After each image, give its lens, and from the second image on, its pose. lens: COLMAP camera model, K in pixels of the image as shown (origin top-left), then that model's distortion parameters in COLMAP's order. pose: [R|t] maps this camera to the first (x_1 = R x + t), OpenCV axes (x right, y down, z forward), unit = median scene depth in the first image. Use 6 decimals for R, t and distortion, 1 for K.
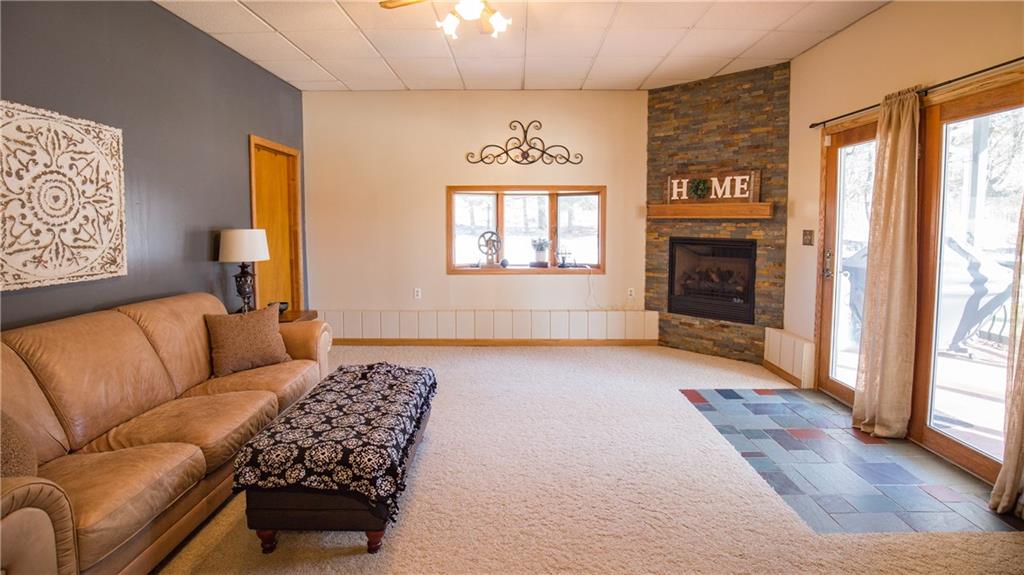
lens RADIAL K [[472.9, 0, 517.7], [0, 472.9, 248.0], [0, 0, 1]] dist [-0.021779, 0.001189]
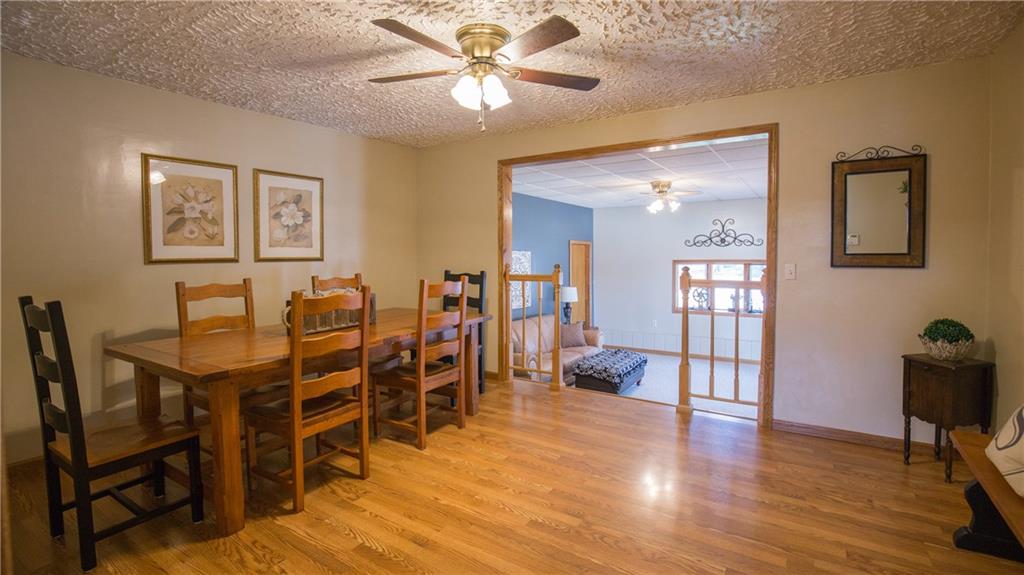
lens RADIAL K [[468.6, 0, 513.9], [0, 468.6, 277.3], [0, 0, 1]] dist [-0.003726, -0.000107]
pose [[0.832934, 0.014448, -0.553184, 0.616591], [-0.021988, 0.999734, -0.006997, -0.094804], [0.552936, 0.017991, 0.833030, -1.423975]]
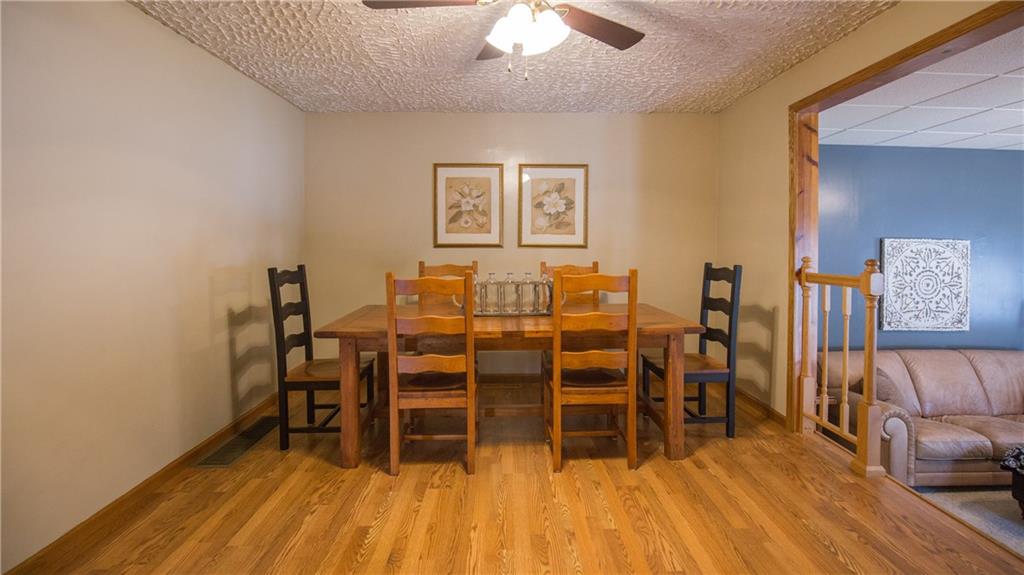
lens RADIAL K [[472.9, 0, 517.7], [0, 472.9, 248.0], [0, 0, 1]] dist [-0.021779, 0.001189]
pose [[0.031385, -0.001357, -0.999506, 0.777065], [-0.066385, 0.997788, -0.003439, -0.129647], [0.997300, 0.066460, 0.031225, -0.675903]]
